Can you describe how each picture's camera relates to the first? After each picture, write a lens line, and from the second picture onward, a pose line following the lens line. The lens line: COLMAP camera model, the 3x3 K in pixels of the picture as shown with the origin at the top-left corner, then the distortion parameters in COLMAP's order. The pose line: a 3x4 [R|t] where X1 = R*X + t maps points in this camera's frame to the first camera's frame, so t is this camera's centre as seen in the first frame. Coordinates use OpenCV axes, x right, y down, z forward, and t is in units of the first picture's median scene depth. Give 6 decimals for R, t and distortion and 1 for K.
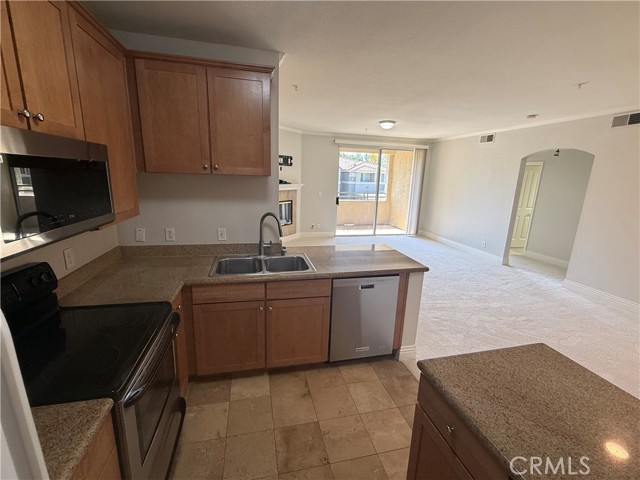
lens RADIAL K [[285.1, 0, 320.0], [0, 285.1, 240.0], [0, 0, 1]] dist [0.000351, 0.000067]
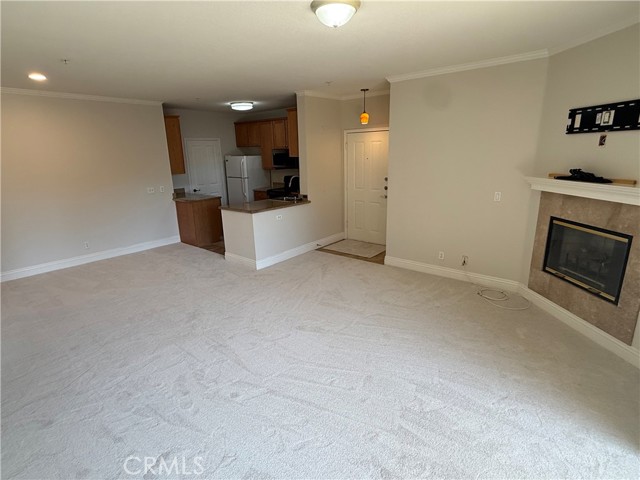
lens RADIAL K [[334.7, 0, 320.0], [0, 334.7, 240.0], [0, 0, 1]] dist [-0.003302, -0.000573]
pose [[-0.804719, 0.133925, -0.578352, 0.417113], [-0.143458, 0.901479, 0.408357, -0.247590], [0.576062, 0.411582, -0.706225, 1.102148]]
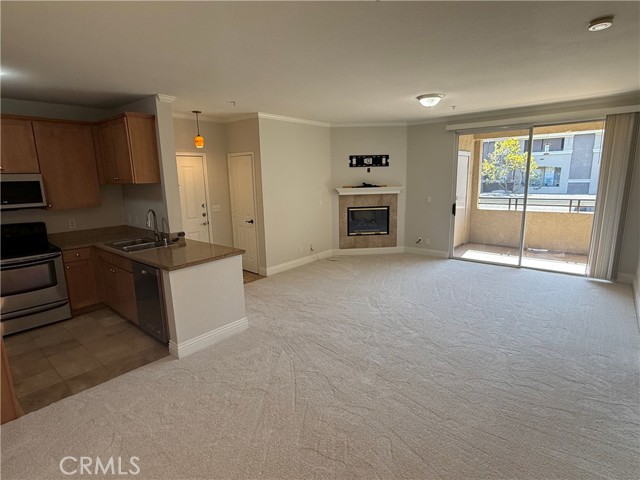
lens RADIAL K [[334.7, 0, 320.0], [0, 334.7, 240.0], [0, 0, 1]] dist [-0.003302, -0.000573]
pose [[0.584726, 0.104699, -0.804446, 0.611377], [-0.142354, 0.989492, 0.025310, -0.037720], [0.798643, 0.099716, 0.593486, 0.267544]]
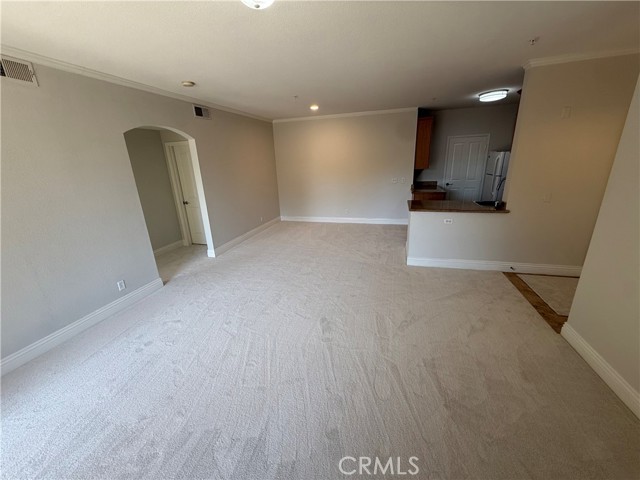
lens RADIAL K [[254.7, 0, 320.0], [0, 254.7, 240.0], [0, 0, 1]] dist [0.000671, 0.000077]
pose [[-0.867043, -0.152557, 0.474303, 0.007023], [0.123211, 0.856748, 0.500801, -0.236314], [-0.482759, 0.492655, -0.724041, 1.022999]]
